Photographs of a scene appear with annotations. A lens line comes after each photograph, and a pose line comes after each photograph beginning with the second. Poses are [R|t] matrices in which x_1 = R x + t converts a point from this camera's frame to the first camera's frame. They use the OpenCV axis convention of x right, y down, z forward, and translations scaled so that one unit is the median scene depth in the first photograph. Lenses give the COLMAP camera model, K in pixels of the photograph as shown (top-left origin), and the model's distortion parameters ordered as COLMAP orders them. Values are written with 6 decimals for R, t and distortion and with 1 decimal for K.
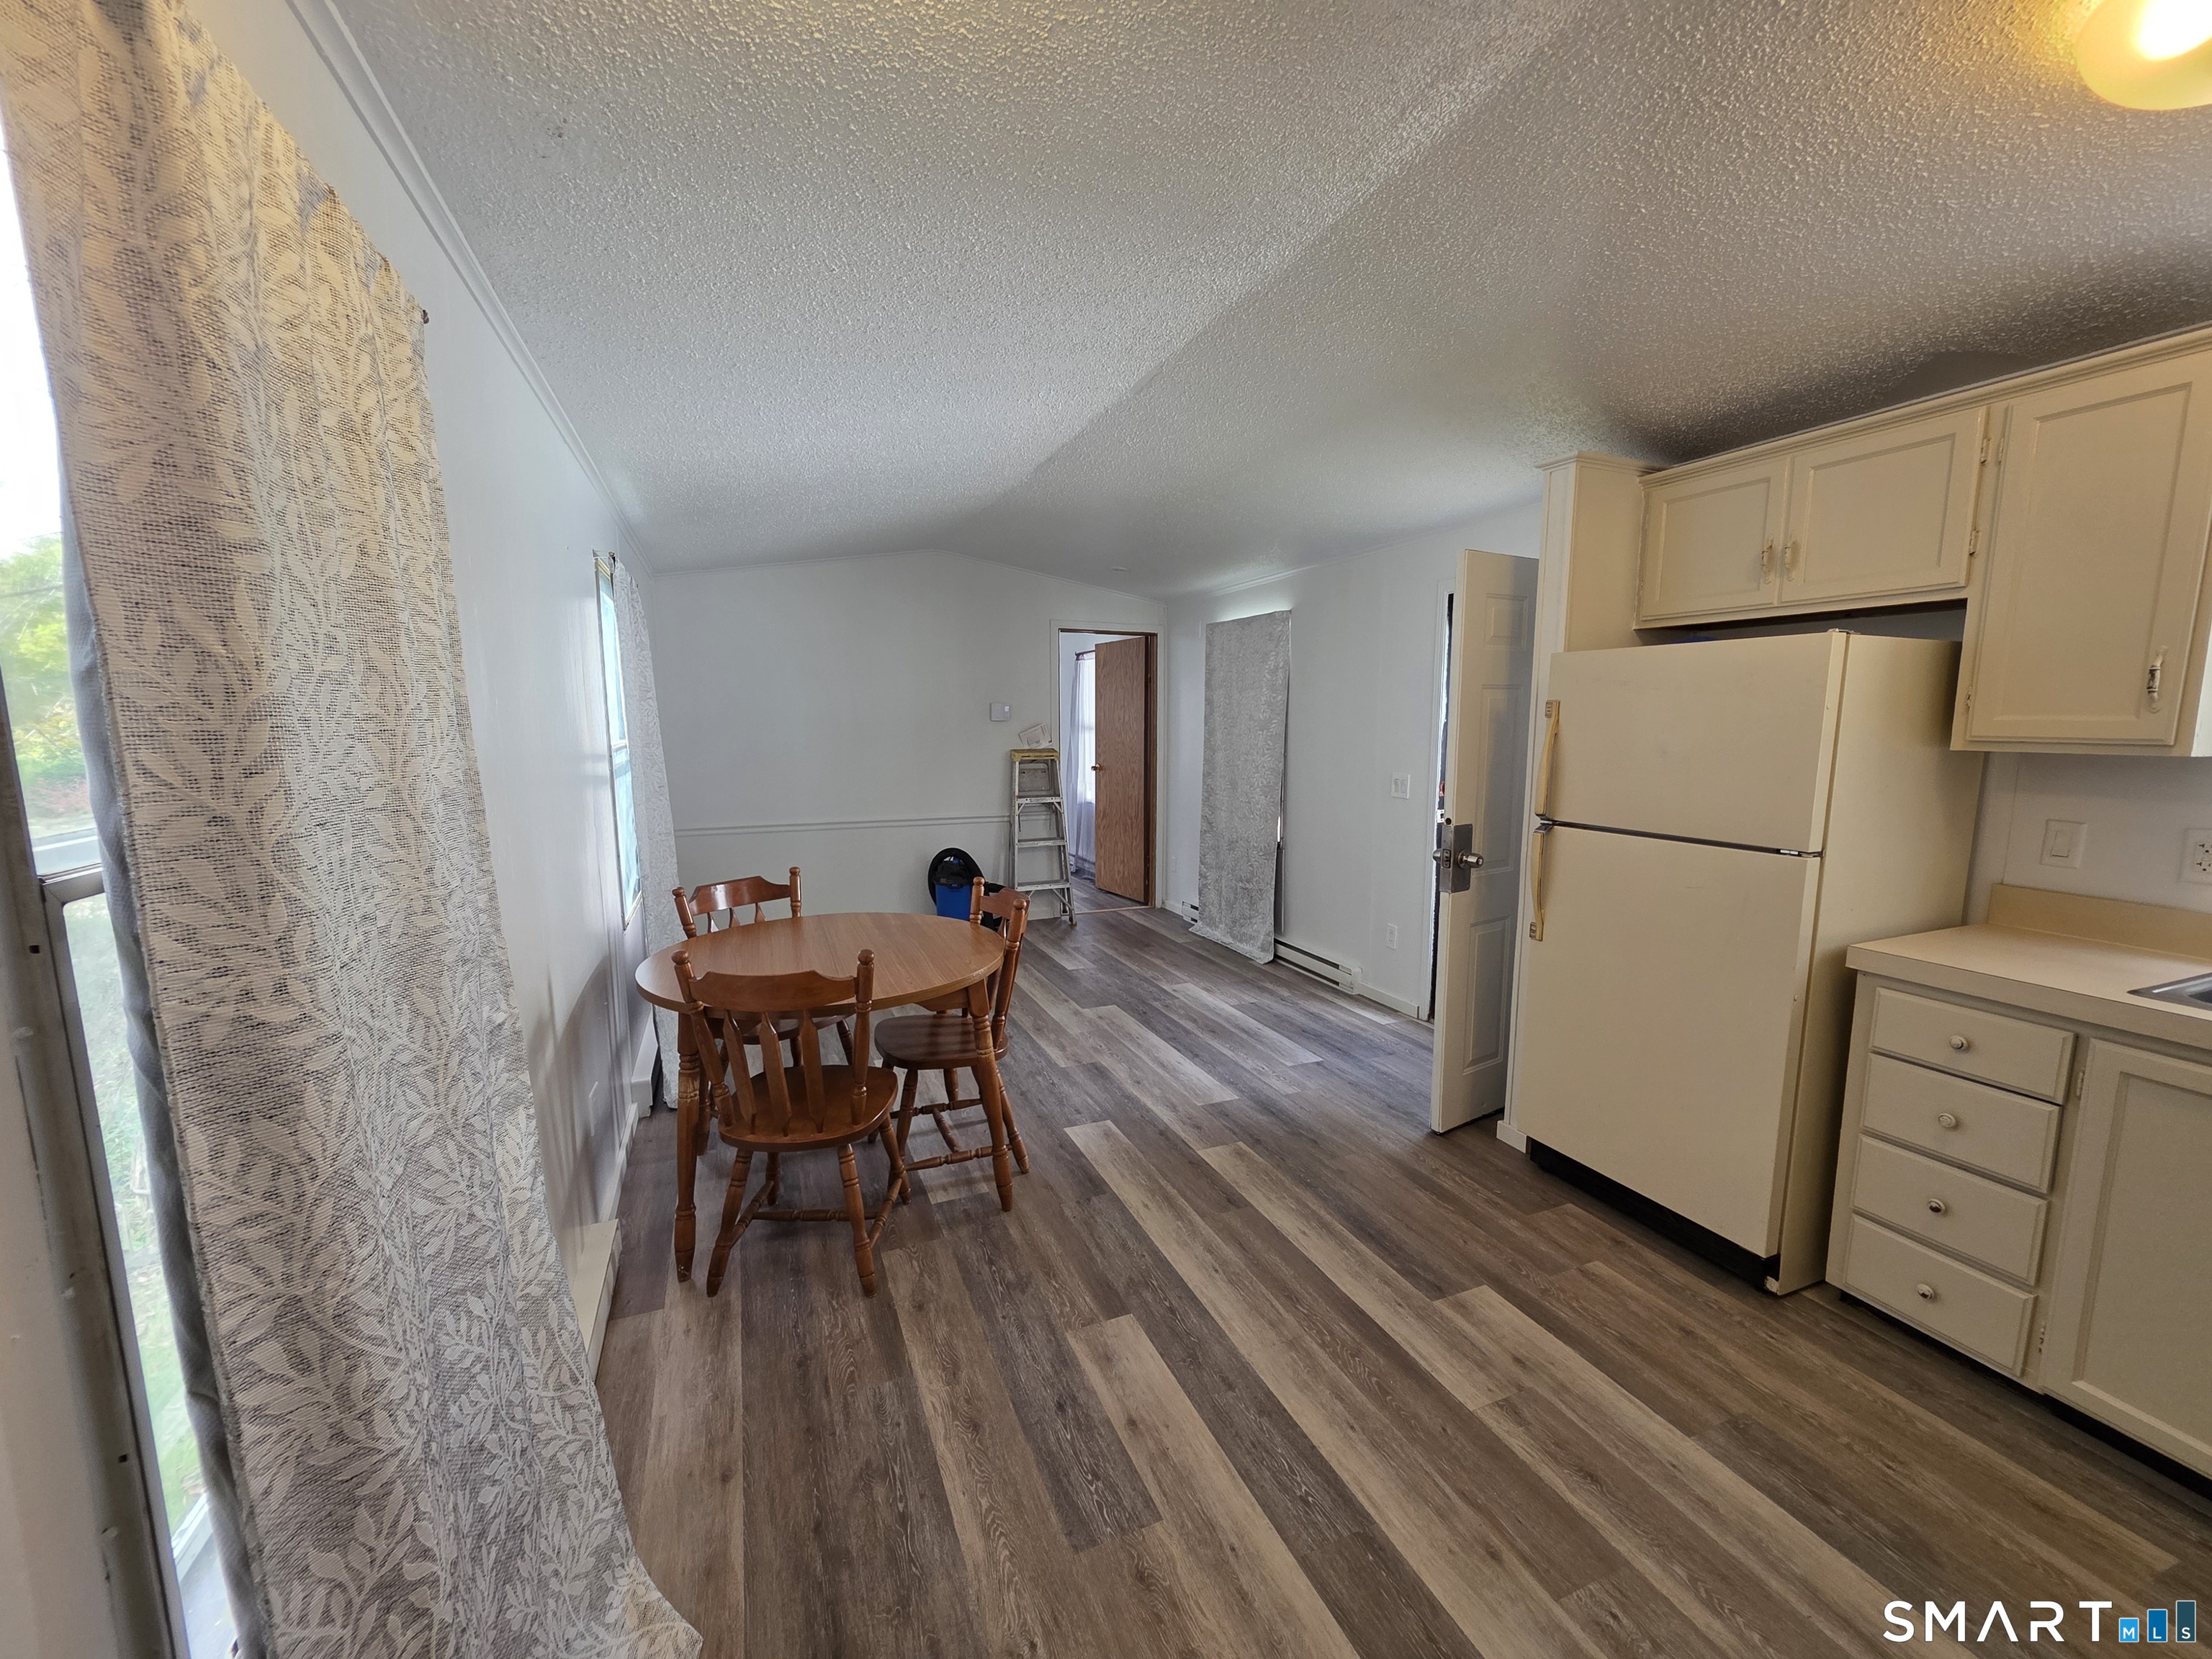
lens RADIAL K [[882.7, 0, 1098.7], [0, 882.7, 841.8], [0, 0, 1]] dist [-0.001131, 0.001692]
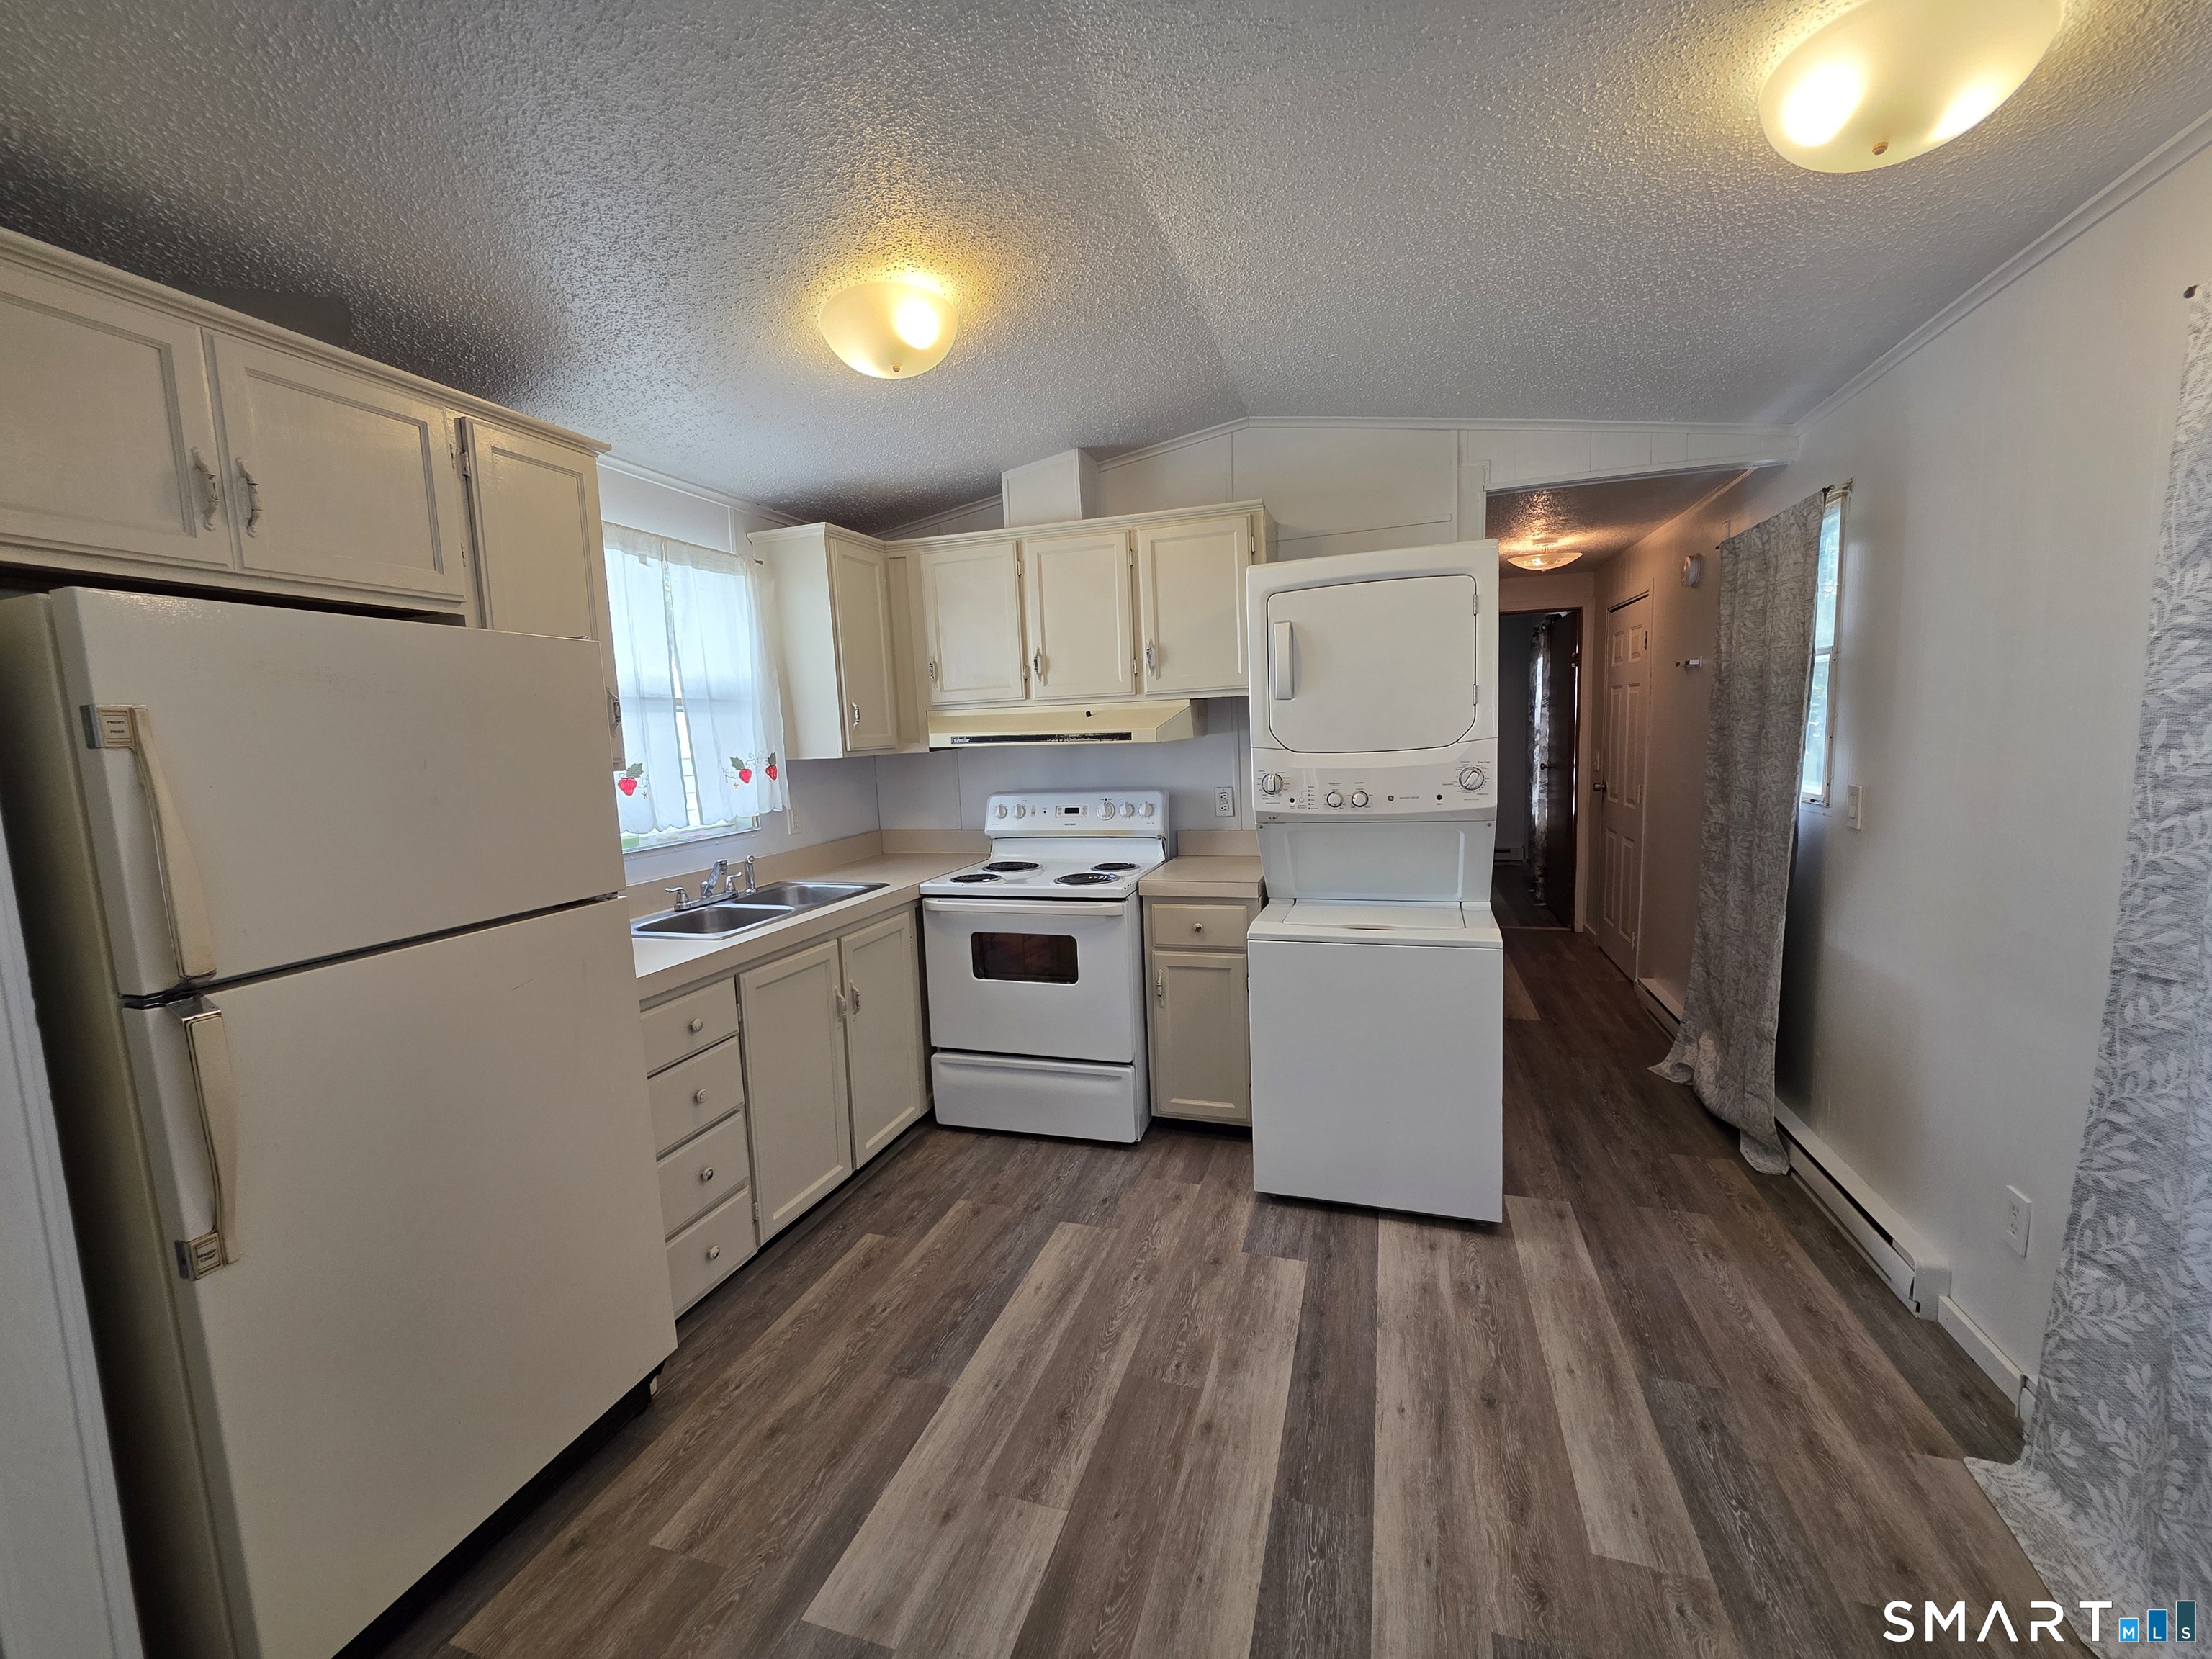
lens RADIAL K [[882.7, 0, 1103.6], [0, 882.7, 837.4], [0, 0, 1]] dist [-0.001131, 0.001692]
pose [[-0.766636, -0.040522, 0.640802, -0.096868], [0.133592, 0.966100, 0.220918, -0.131794], [-0.628031, 0.254969, -0.735233, 1.039873]]
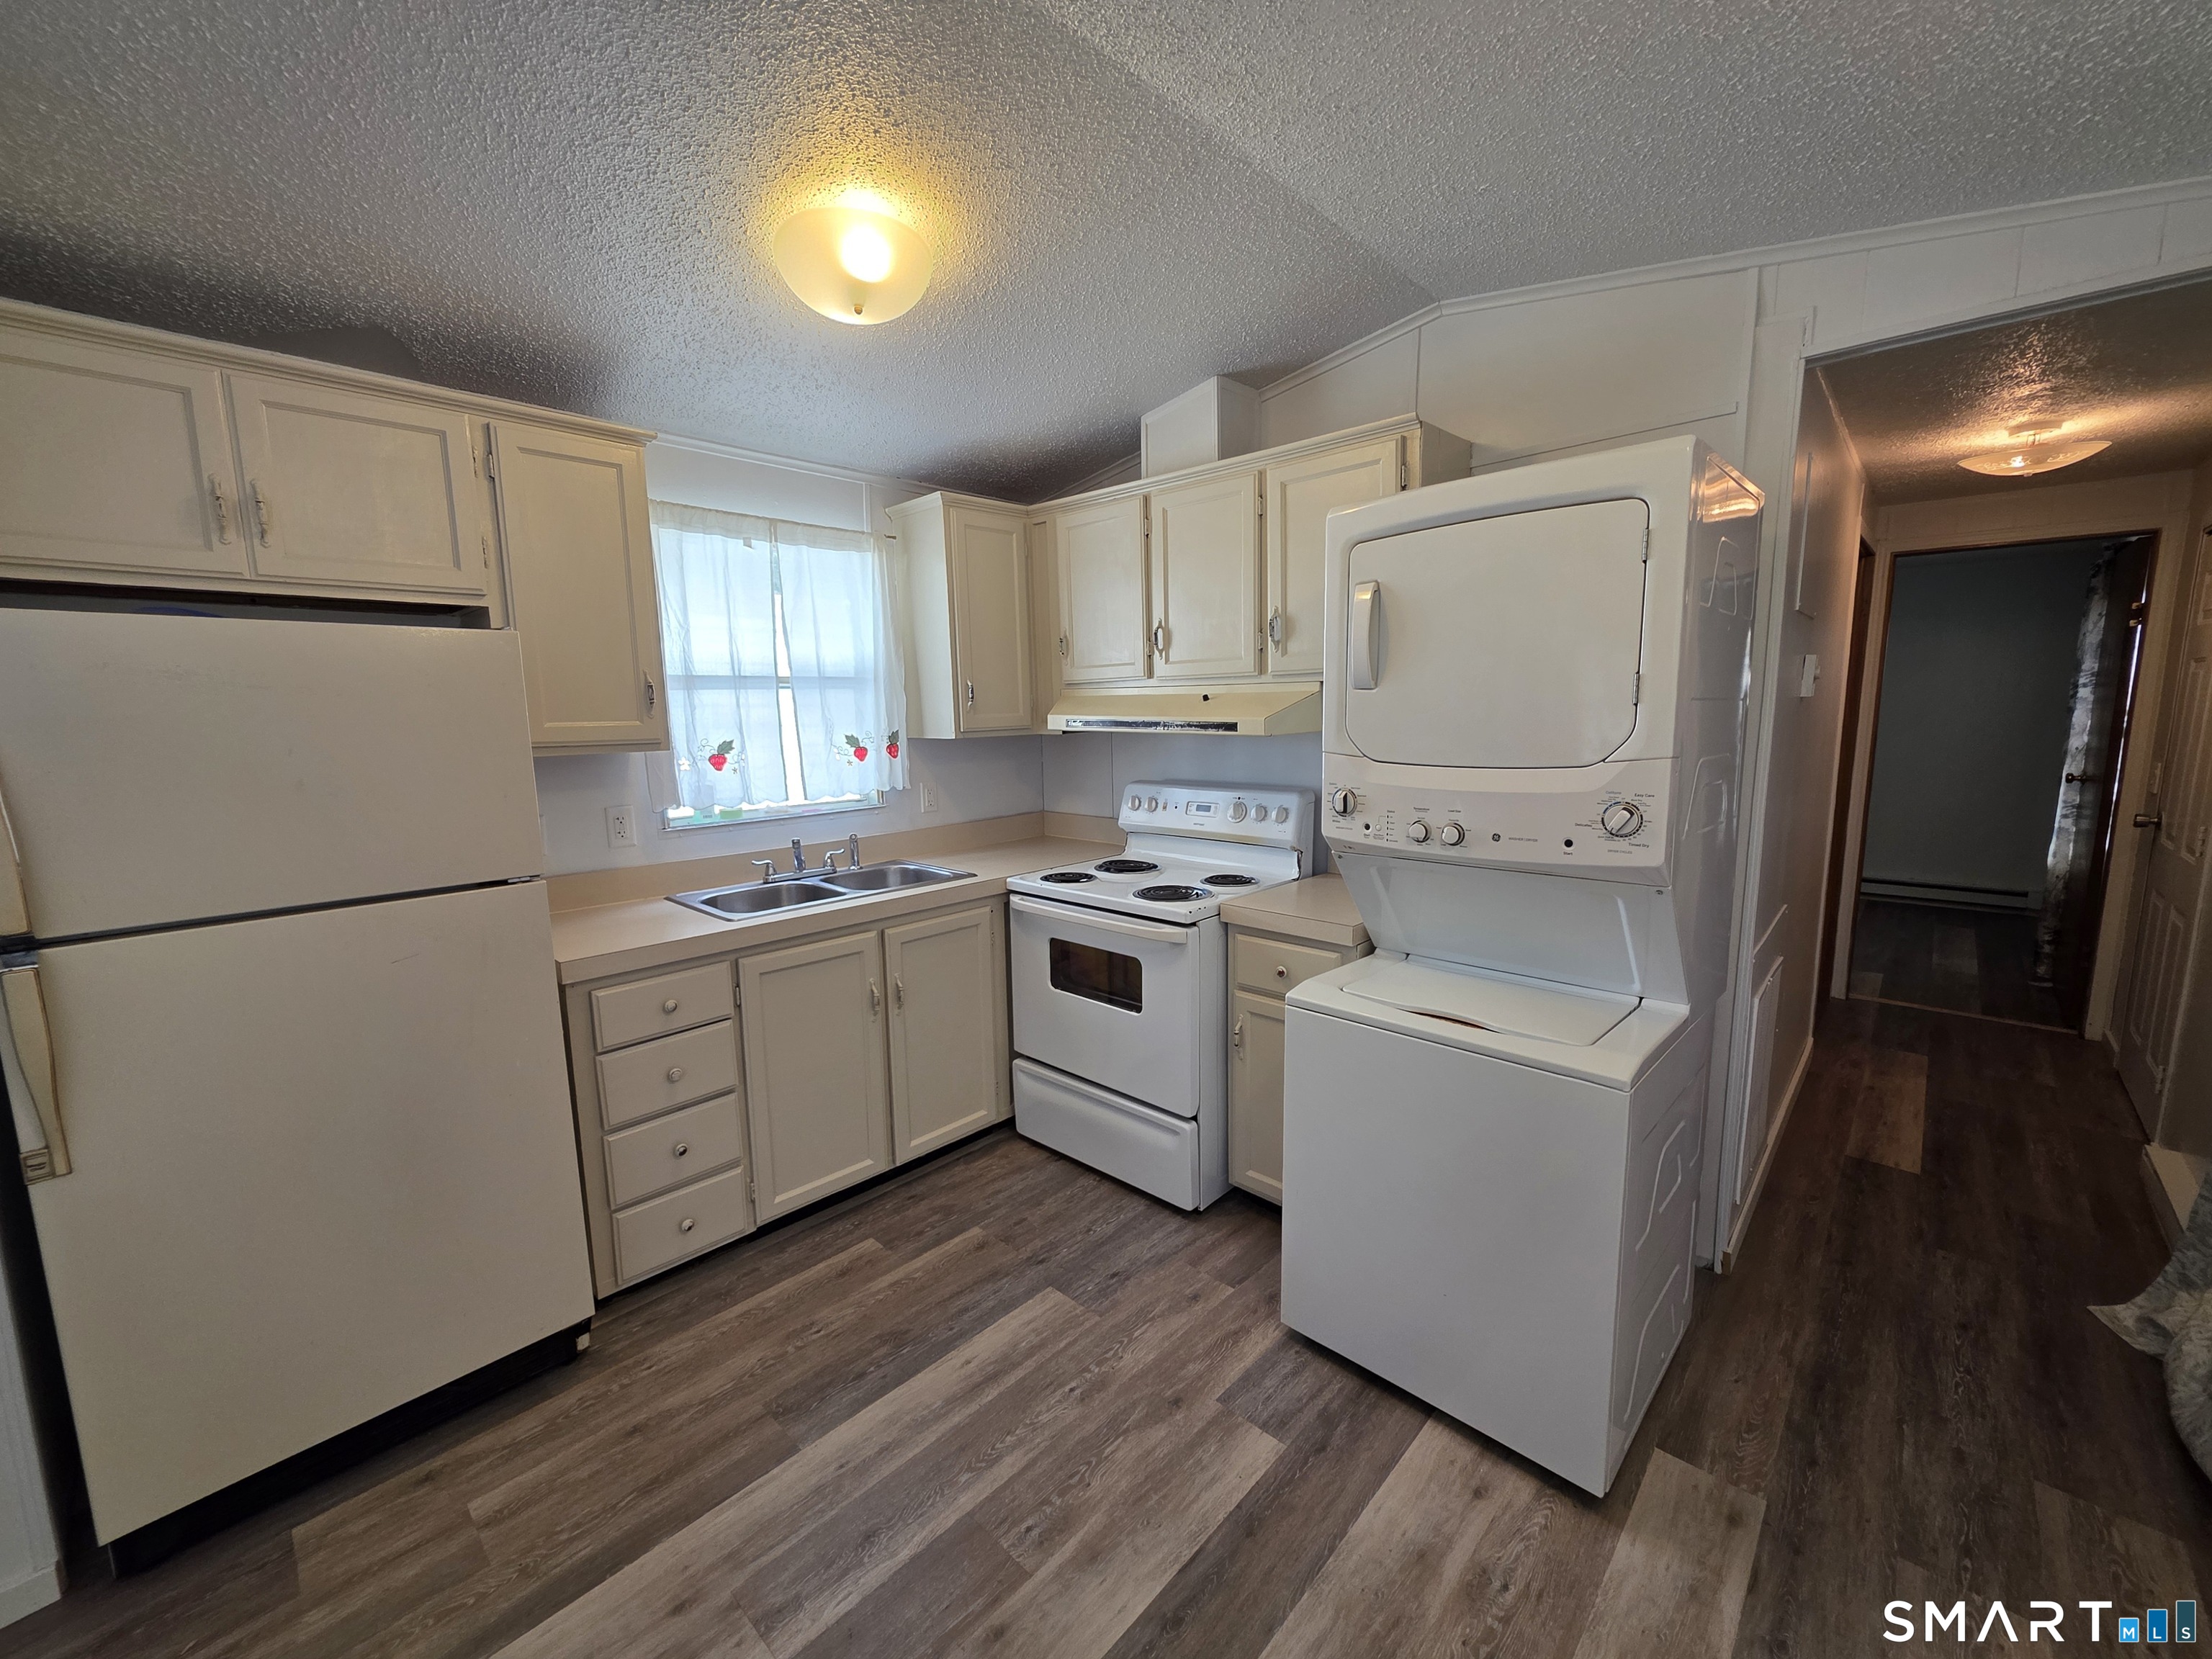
lens RADIAL K [[882.7, 0, 1101.7], [0, 882.7, 837.4], [0, 0, 1]] dist [-0.001131, 0.001692]
pose [[-0.413657, -0.120949, 0.902363, -0.191768], [0.147921, 0.969039, 0.197695, -0.092558], [-0.898336, 0.215256, -0.382959, 0.641192]]
